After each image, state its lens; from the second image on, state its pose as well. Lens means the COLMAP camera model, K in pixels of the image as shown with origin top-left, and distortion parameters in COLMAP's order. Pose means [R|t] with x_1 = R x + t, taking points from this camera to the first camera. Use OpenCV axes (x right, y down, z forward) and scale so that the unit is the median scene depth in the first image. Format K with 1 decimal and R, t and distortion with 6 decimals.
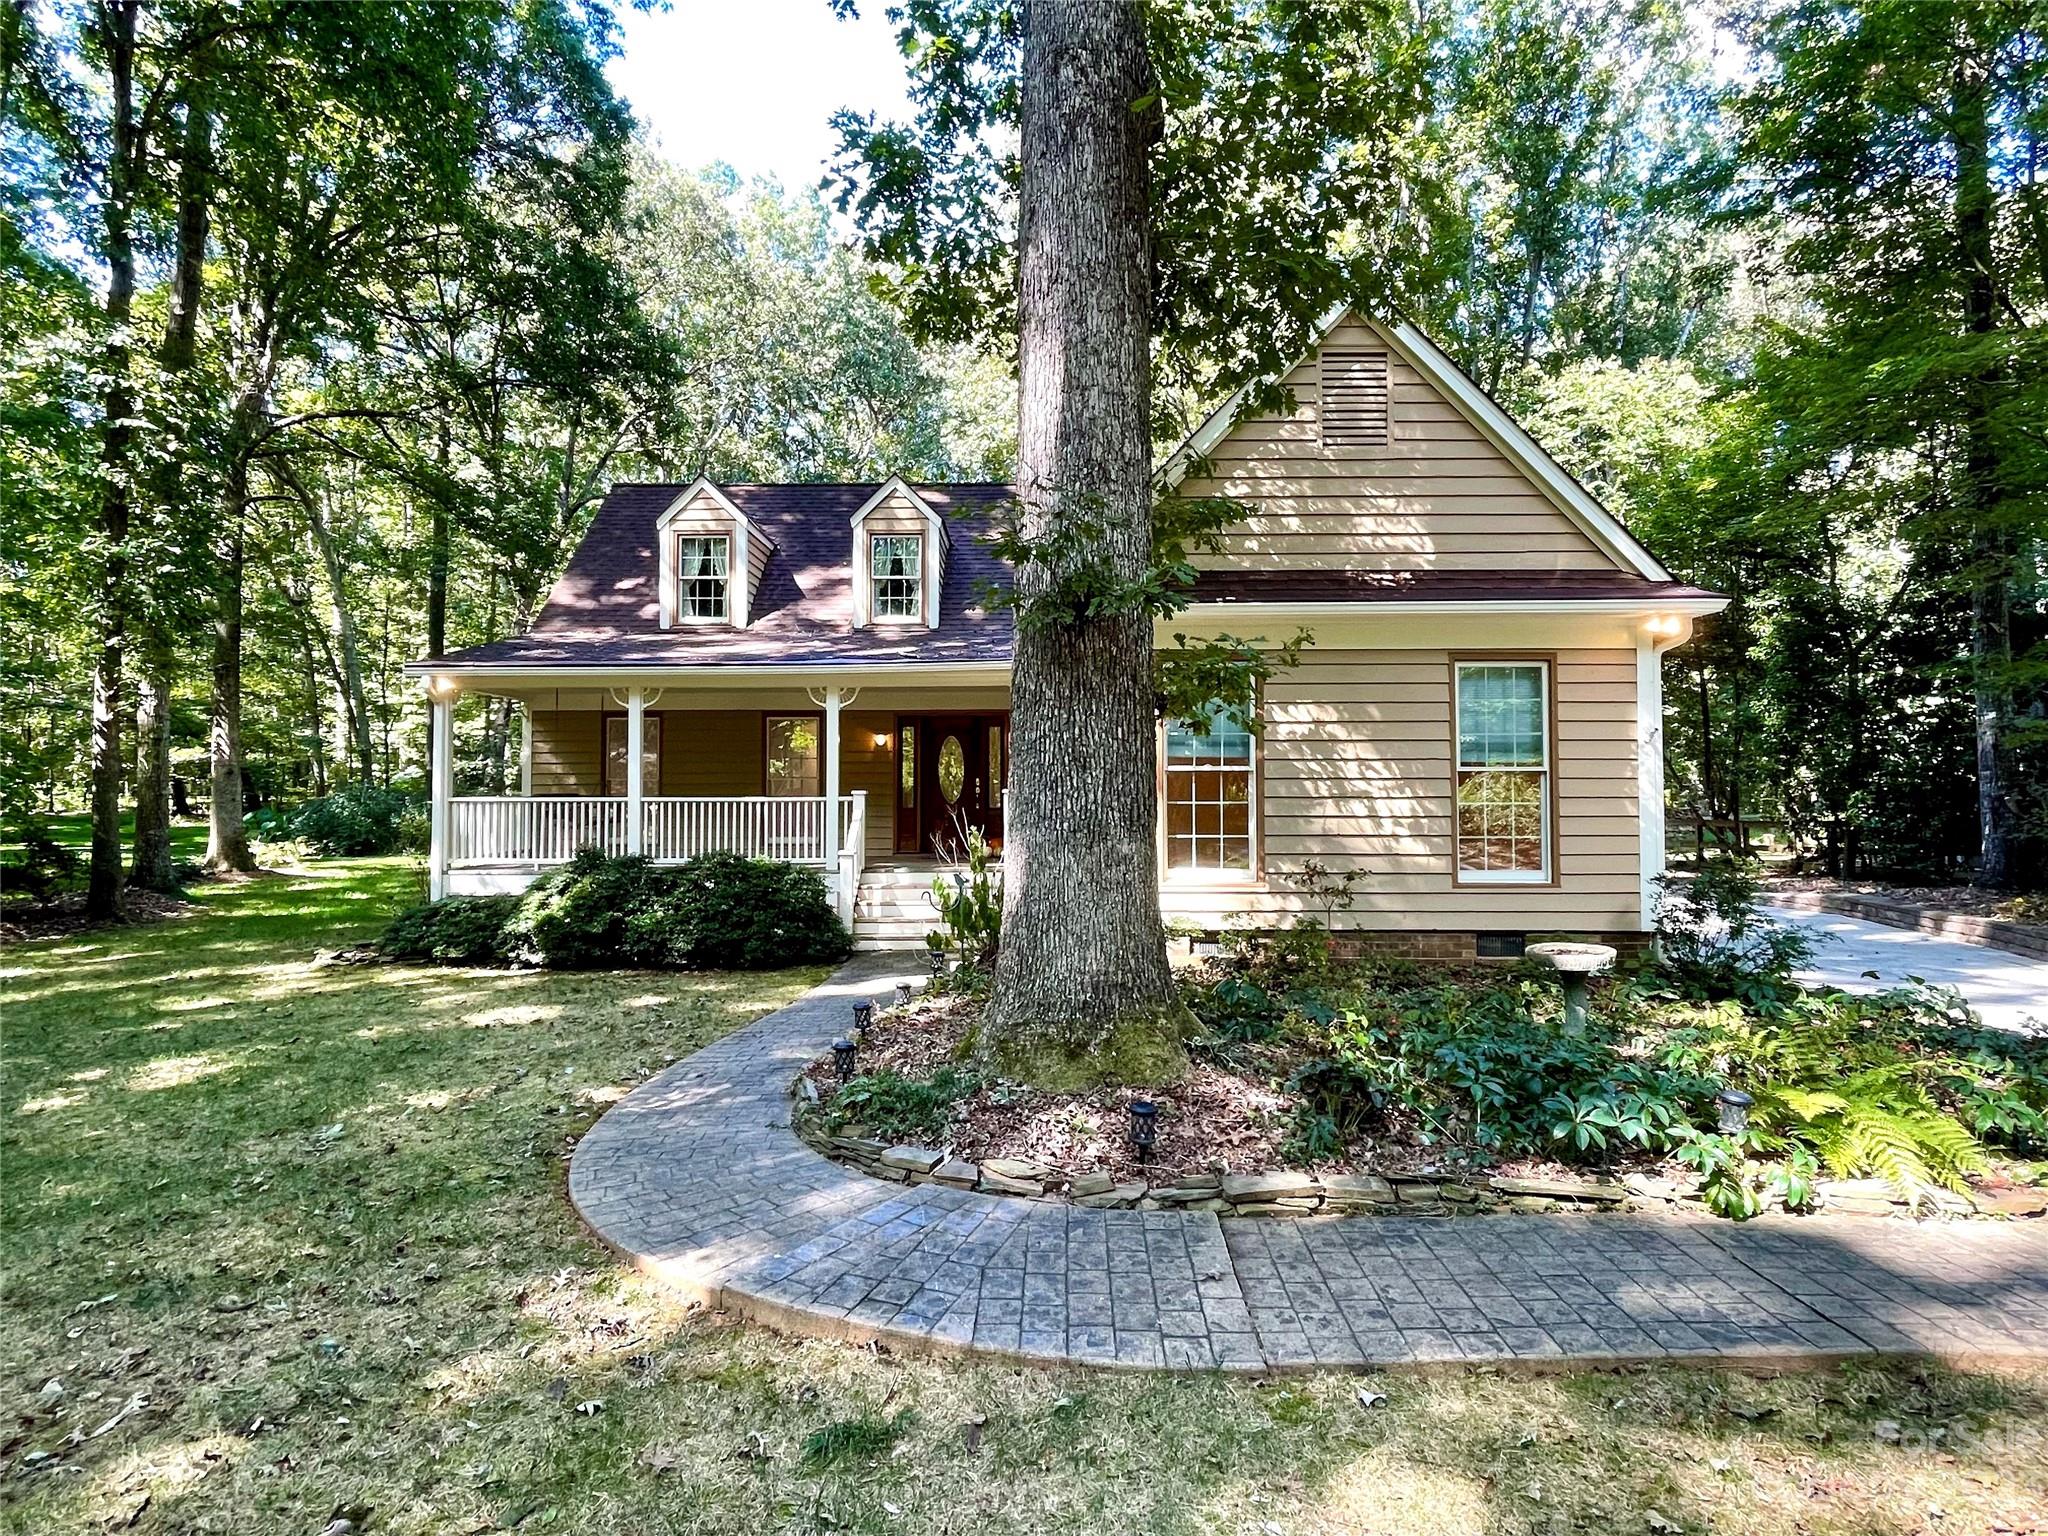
lens RADIAL K [[1080.1, 0, 1020.7], [0, 1080.1, 766.8], [0, 0, 1]] dist [-0.029670, -0.000534]
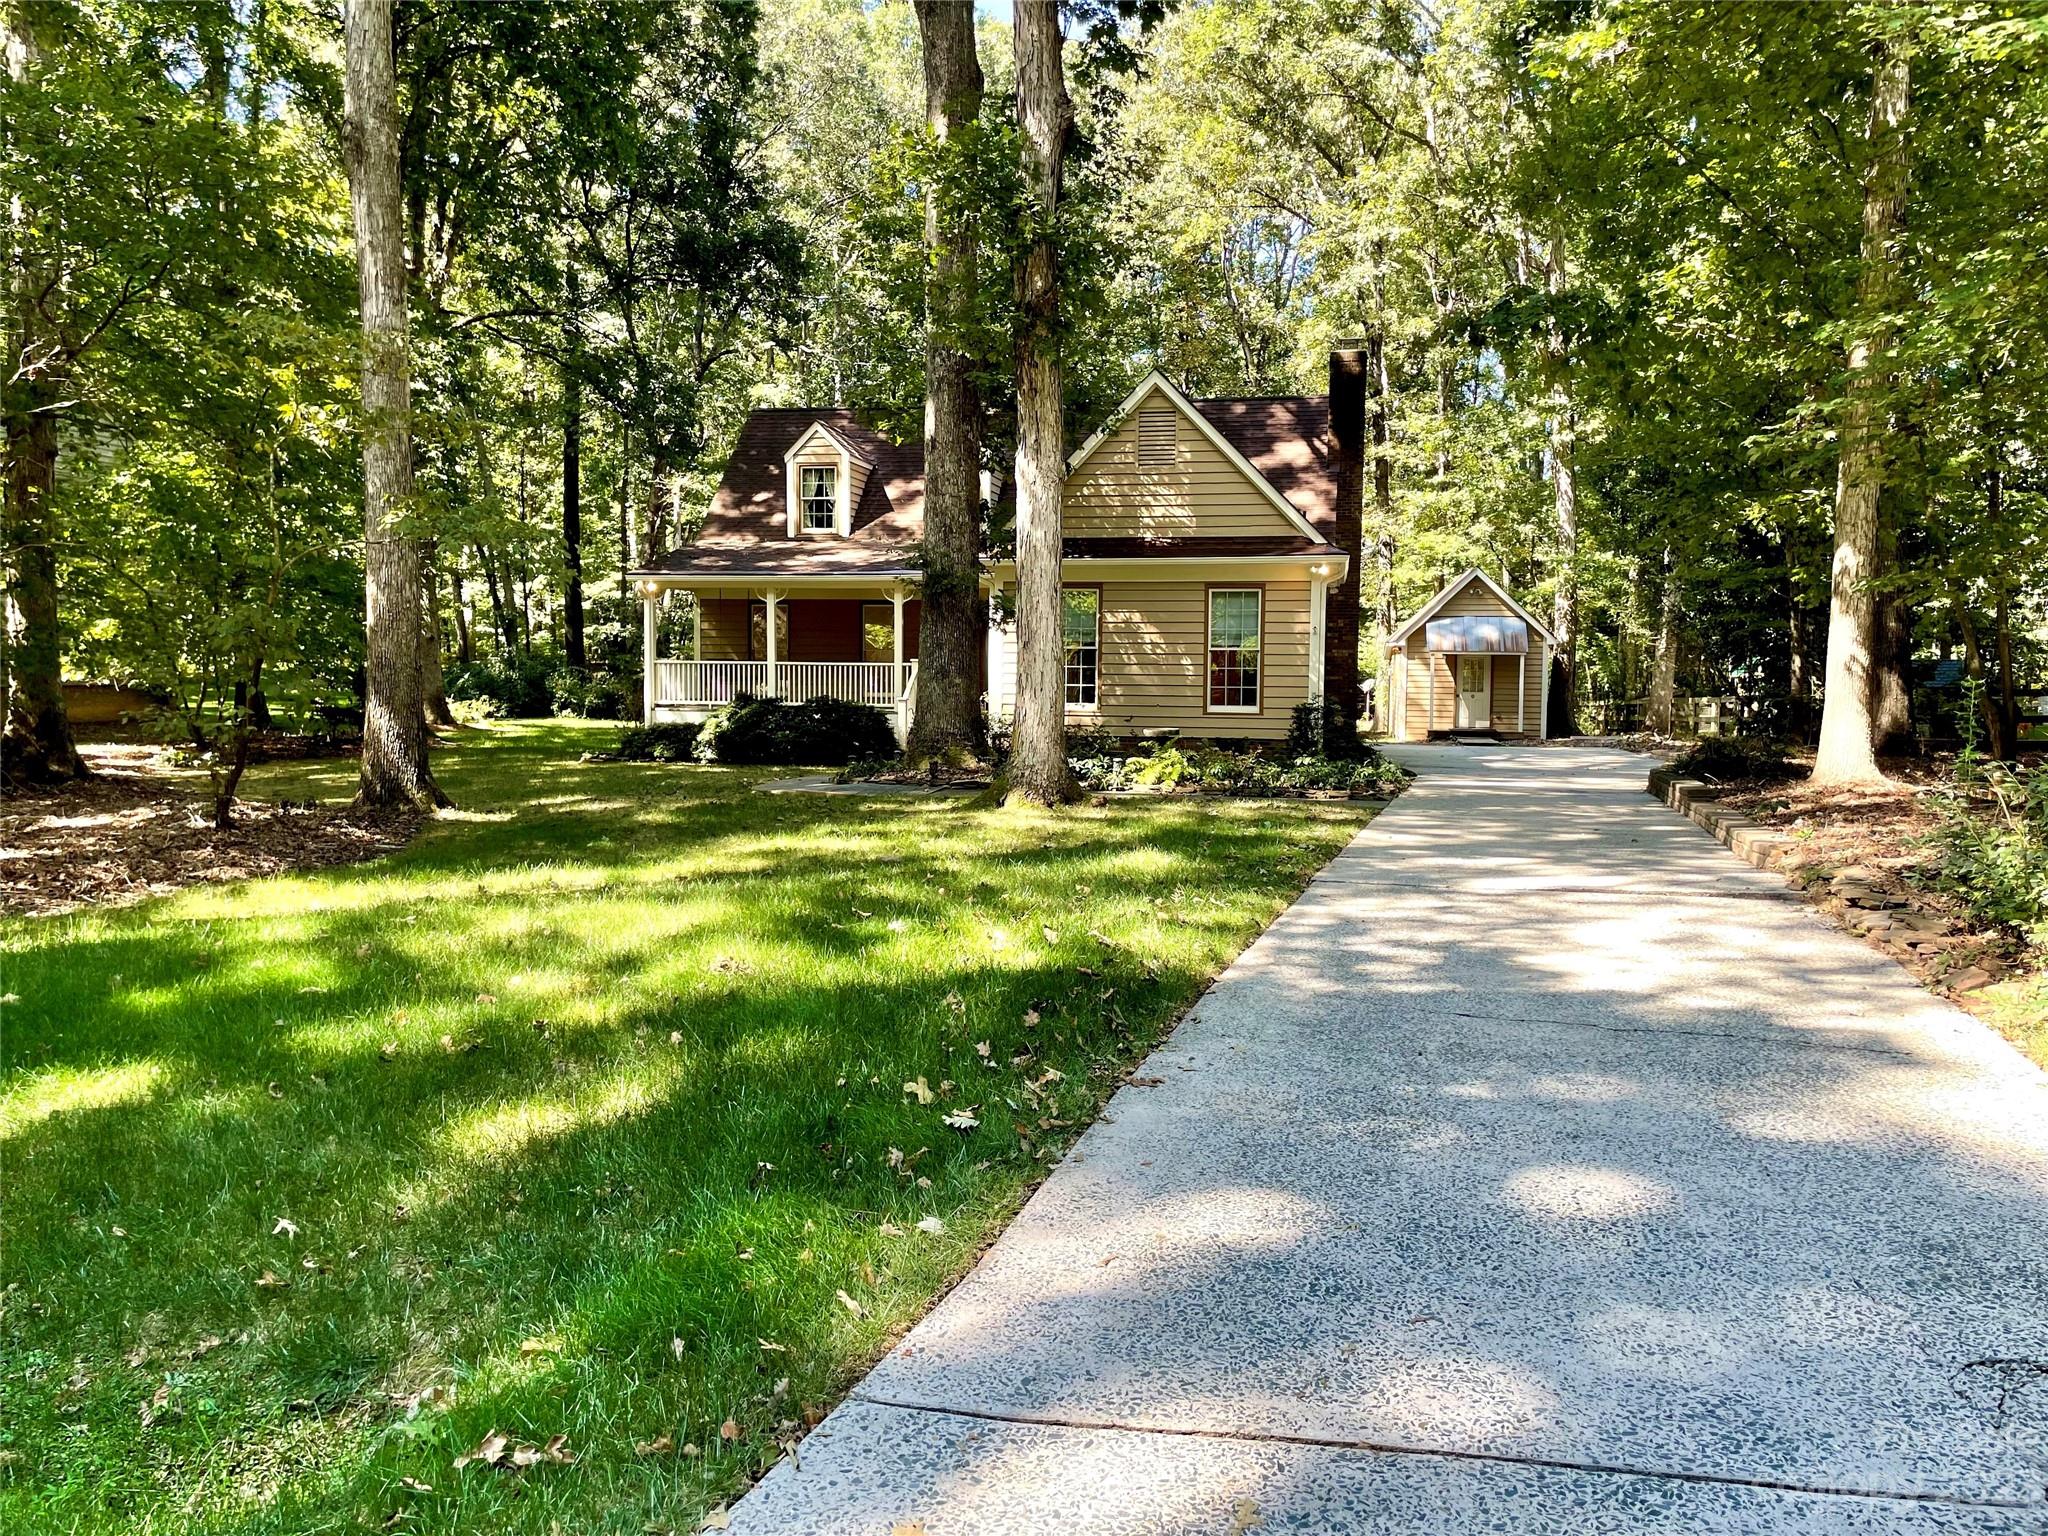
lens RADIAL K [[1550.9, 0, 1025.4], [0, 1550.9, 767.6], [0, 0, 1]] dist [-0.006893, -0.001072]
pose [[0.983595, 0.022398, -0.178993, 0.335444], [-0.006410, 0.995975, 0.089406, -0.017354], [0.180275, -0.086792, 0.979780, -0.939023]]
